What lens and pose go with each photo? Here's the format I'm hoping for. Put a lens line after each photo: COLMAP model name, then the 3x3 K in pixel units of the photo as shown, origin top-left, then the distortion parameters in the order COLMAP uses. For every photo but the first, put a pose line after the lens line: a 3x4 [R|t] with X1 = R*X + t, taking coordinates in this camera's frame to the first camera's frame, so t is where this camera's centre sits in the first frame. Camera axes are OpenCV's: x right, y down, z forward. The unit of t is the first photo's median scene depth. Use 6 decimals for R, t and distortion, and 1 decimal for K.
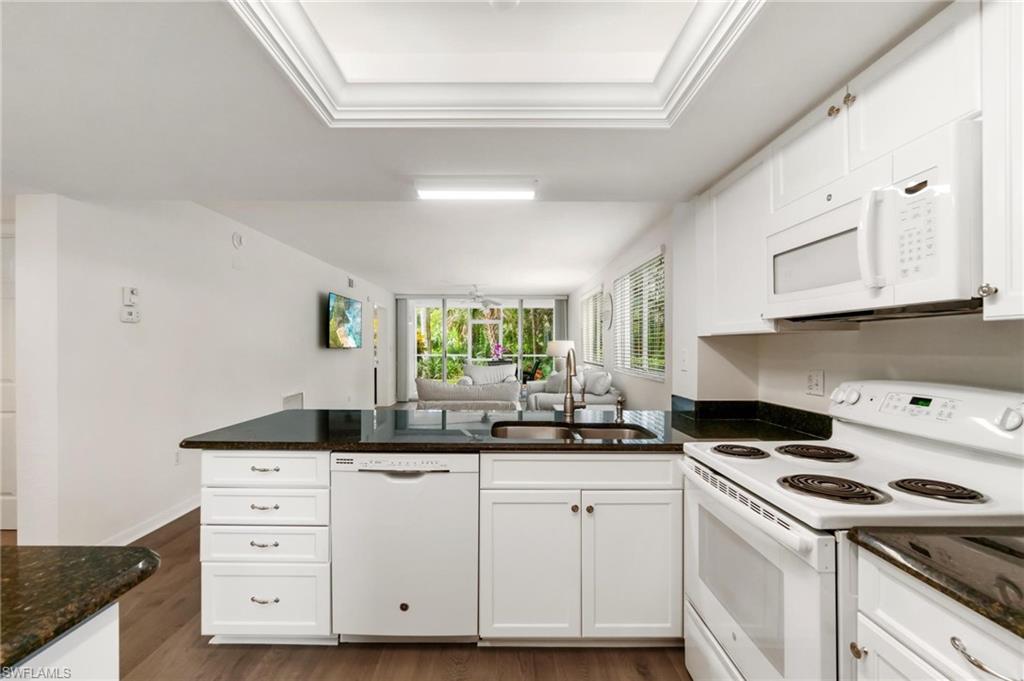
lens RADIAL K [[450.8, 0, 506.7], [0, 450.8, 340.5], [0, 0, 1]] dist [-0.009304, -0.000339]
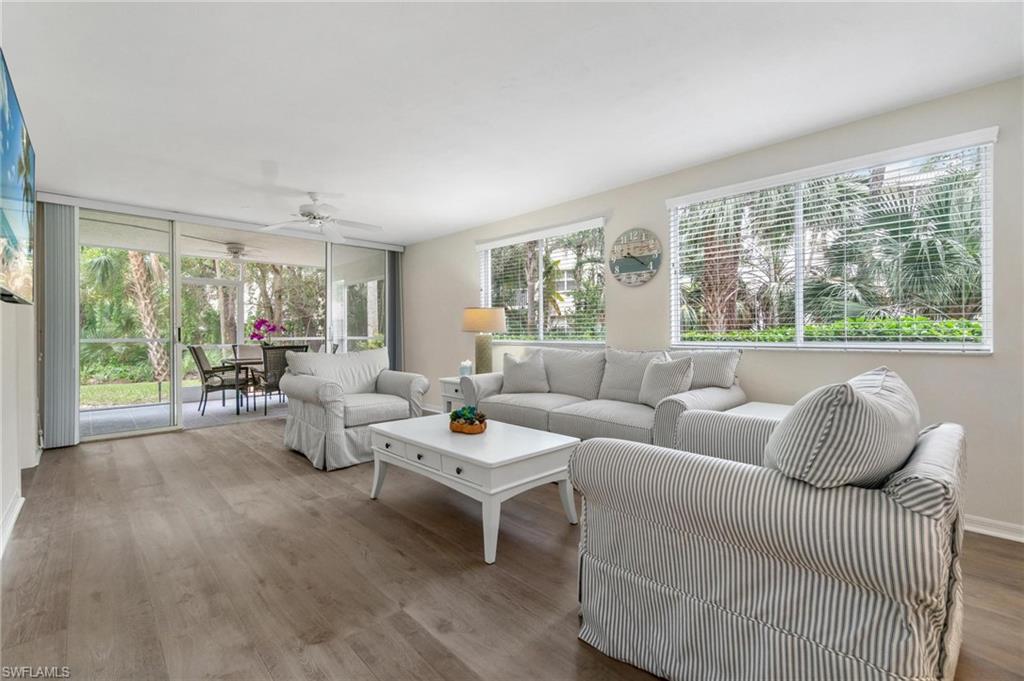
lens RADIAL K [[446.9, 0, 506.1], [0, 446.9, 334.9], [0, 0, 1]] dist [-0.001753, -0.000744]
pose [[0.729958, -0.008279, 0.683442, -0.169642], [-0.002875, 0.999881, 0.015184, 0.017697], [-0.683486, -0.013049, 0.729847, 0.325230]]
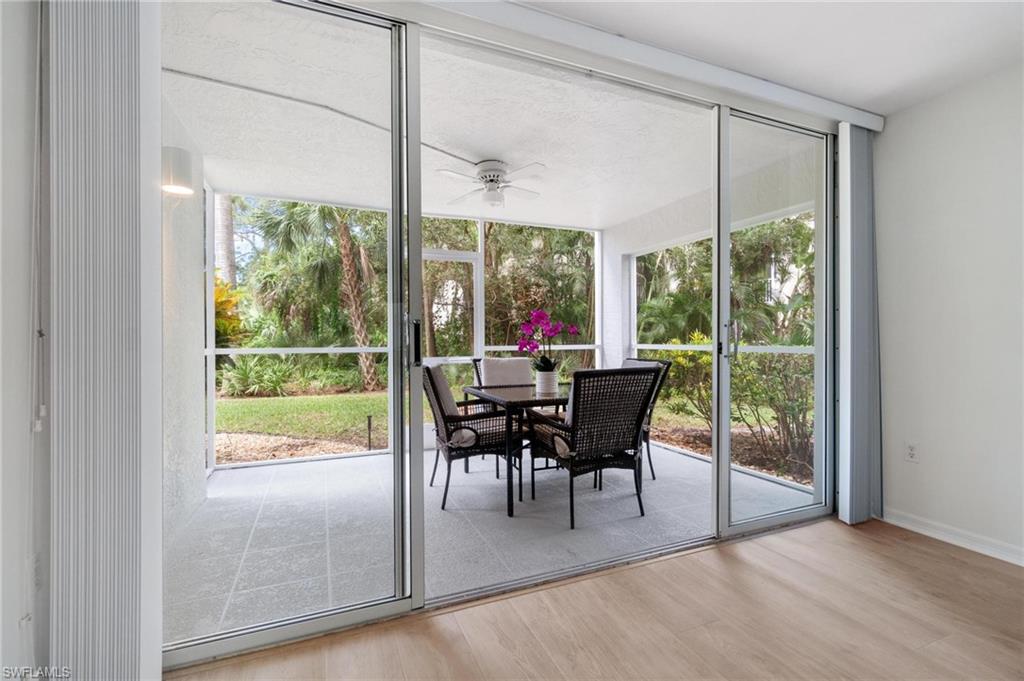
lens RADIAL K [[450.8, 0, 506.7], [0, 450.8, 340.5], [0, 0, 1]] dist [-0.009304, -0.000339]
pose [[0.924982, -0.008515, 0.379915, -0.137785], [0.002416, 0.999860, 0.016529, 0.021615], [-0.380003, -0.014371, 0.924874, 0.673785]]
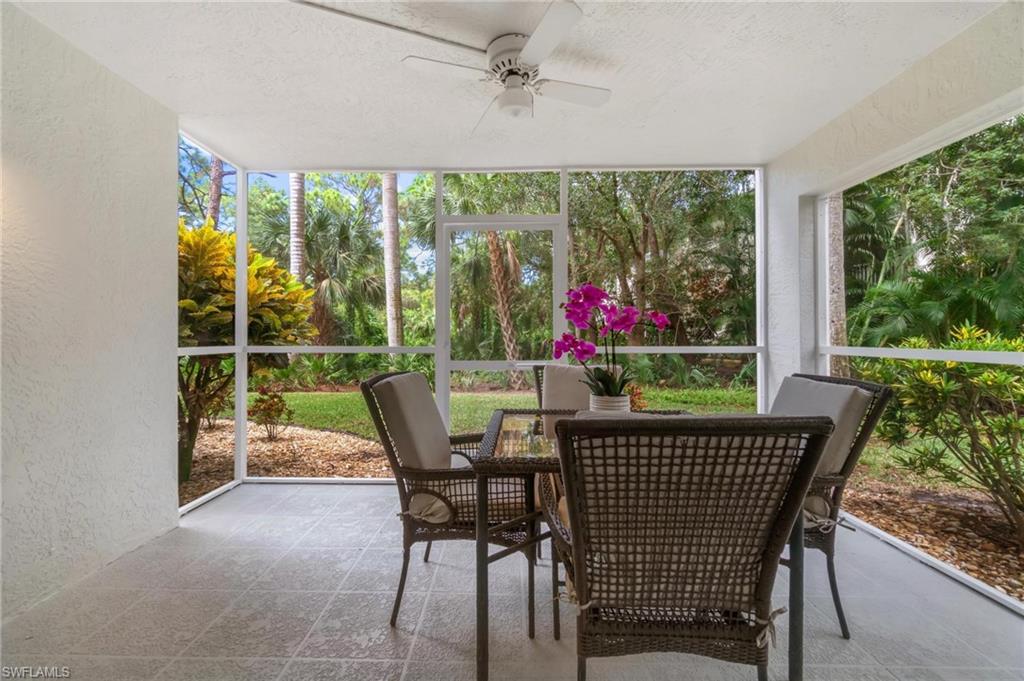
lens RADIAL K [[444.3, 0, 502.2], [0, 444.3, 333.8], [0, 0, 1]] dist [-0.002627, -0.000044]
pose [[0.999790, -0.003269, -0.020208, -0.043639], [0.003394, 0.999975, 0.006163, 0.023262], [0.020187, -0.006230, 0.999777, 0.767062]]
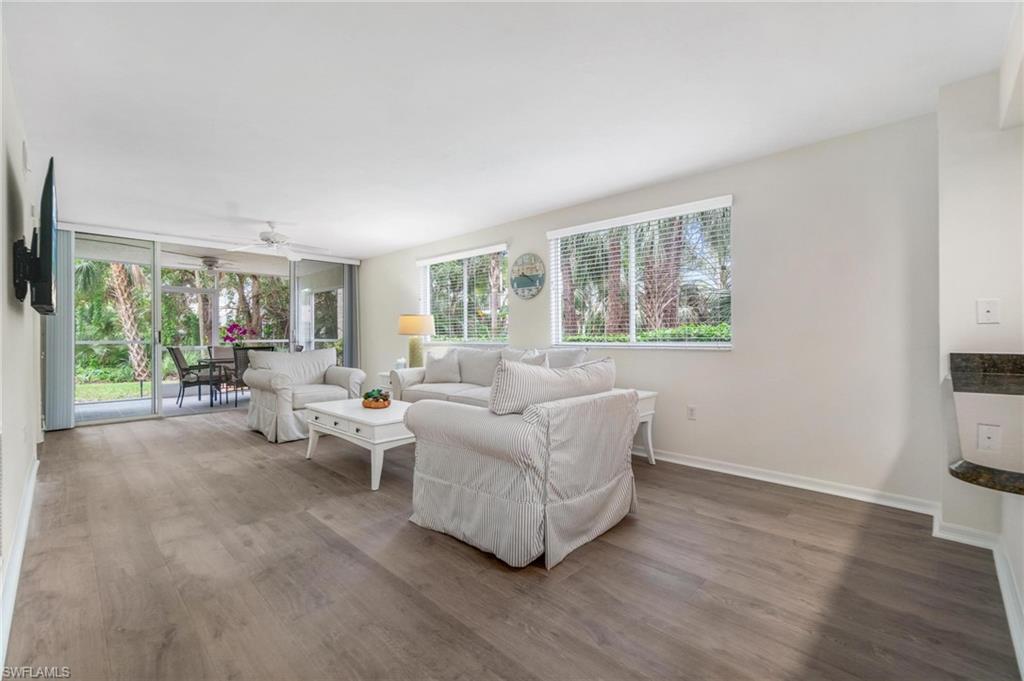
lens RADIAL K [[442.8, 0, 506.4], [0, 442.8, 336.7], [0, 0, 1]] dist [-0.003069, -0.000075]
pose [[0.705994, -0.006776, 0.708185, -0.182261], [-0.003027, 0.999916, 0.012586, 0.017076], [-0.708211, -0.011029, 0.705915, 0.227018]]
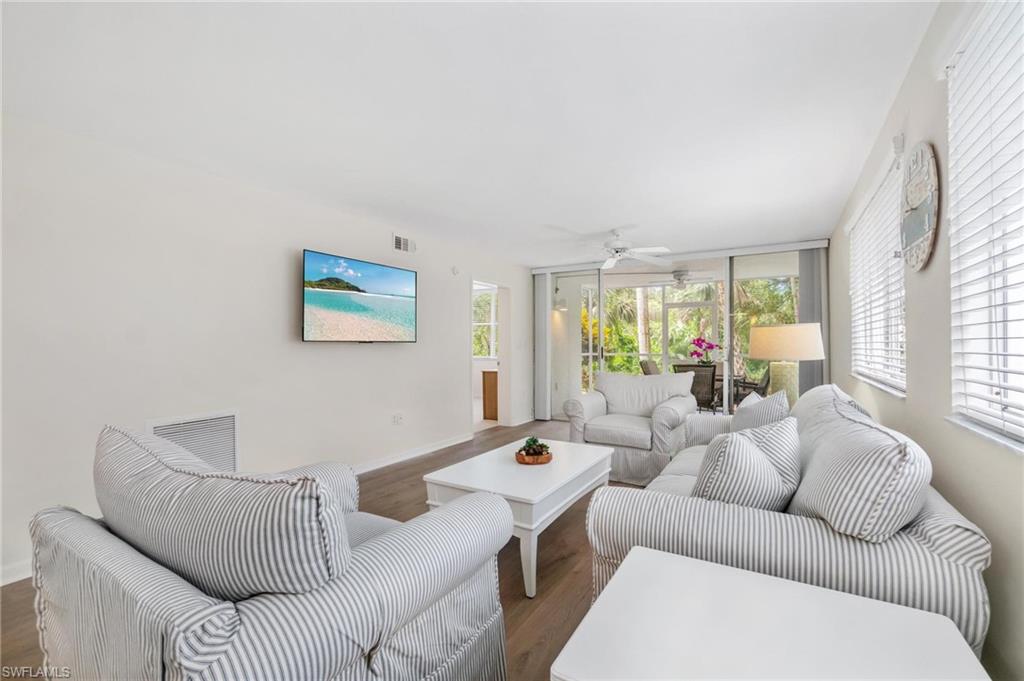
lens RADIAL K [[450.8, 0, 506.7], [0, 450.8, 340.5], [0, 0, 1]] dist [-0.009304, -0.000339]
pose [[0.853125, -0.006860, -0.521662, 0.072478], [0.009110, 0.999957, 0.001750, 0.007932], [0.521628, -0.006245, 0.853150, 0.299002]]
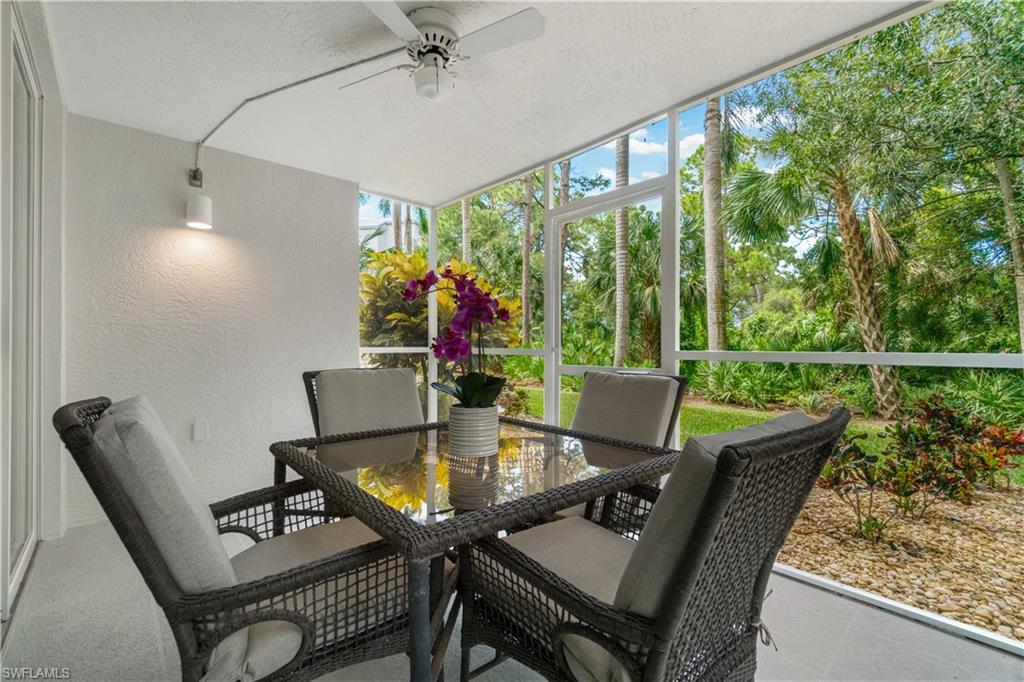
lens RADIAL K [[442.8, 0, 506.4], [0, 442.8, 337.2], [0, 0, 1]] dist [-0.003069, -0.000075]
pose [[0.664949, -0.014196, -0.746754, 0.092613], [0.010353, 0.999898, -0.009789, 0.027724], [0.746817, -0.001222, 0.665029, 0.858820]]
